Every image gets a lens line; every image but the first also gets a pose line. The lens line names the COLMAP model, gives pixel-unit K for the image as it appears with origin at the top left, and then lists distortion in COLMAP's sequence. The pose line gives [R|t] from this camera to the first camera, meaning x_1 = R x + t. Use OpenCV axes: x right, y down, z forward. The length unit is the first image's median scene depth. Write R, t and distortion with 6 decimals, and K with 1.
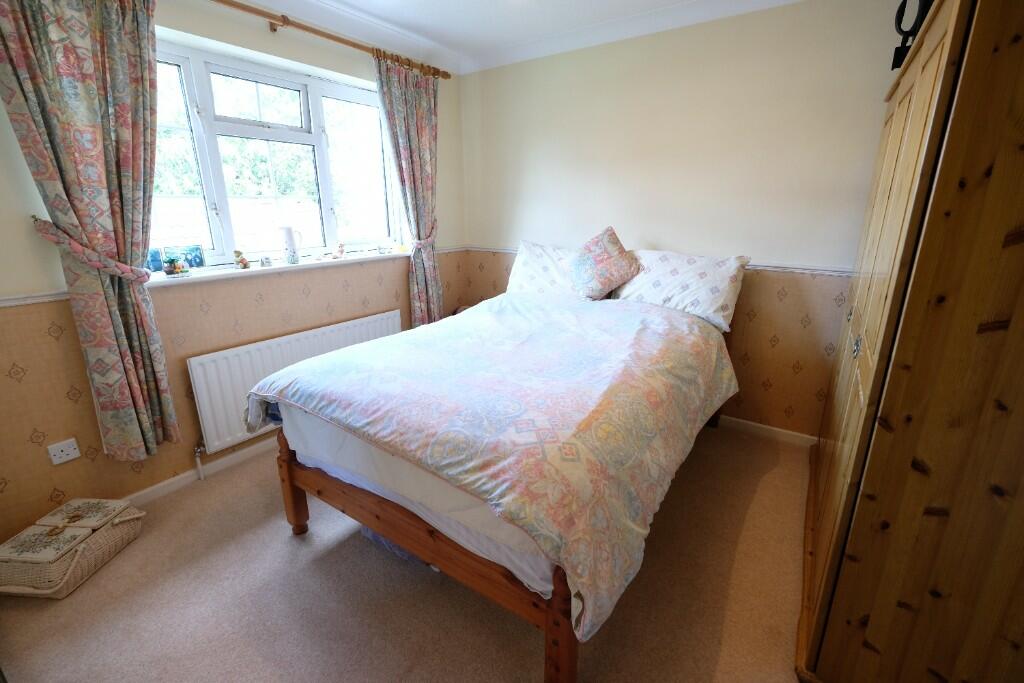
lens RADIAL K [[448.5, 0, 513.2], [0, 448.5, 338.3], [0, 0, 1]] dist [0.000517, 0.000331]
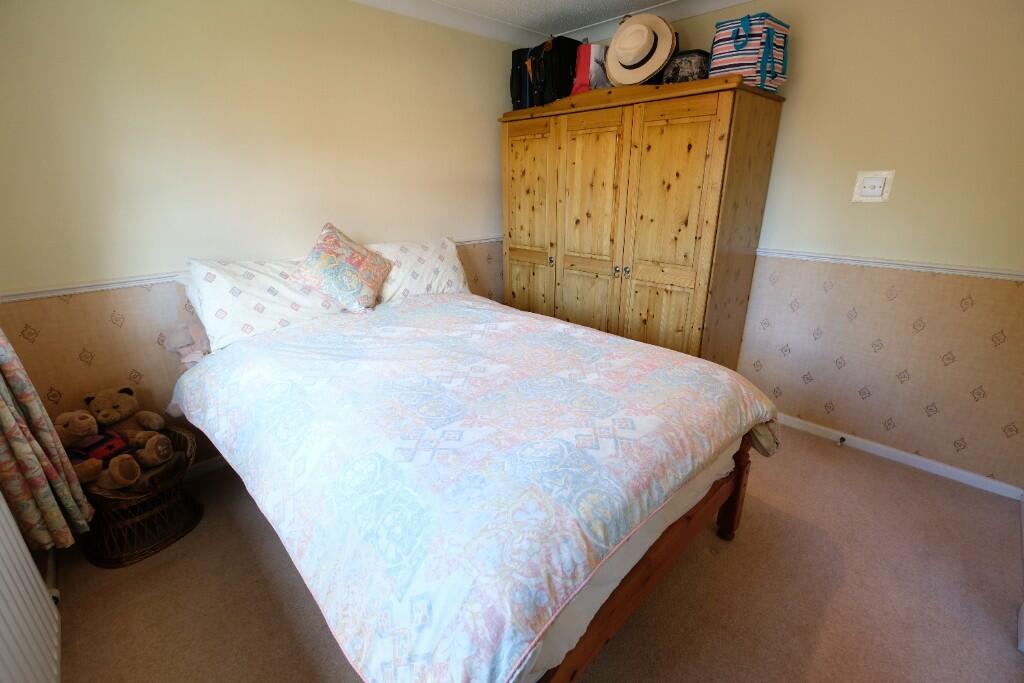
lens RADIAL K [[448.5, 0, 513.2], [0, 448.5, 338.3], [0, 0, 1]] dist [0.000517, 0.000331]
pose [[0.196645, -0.321087, 0.926409, -1.023172], [0.289915, 0.921650, 0.257898, -0.315510], [-0.936632, 0.217865, 0.274326, 0.949827]]
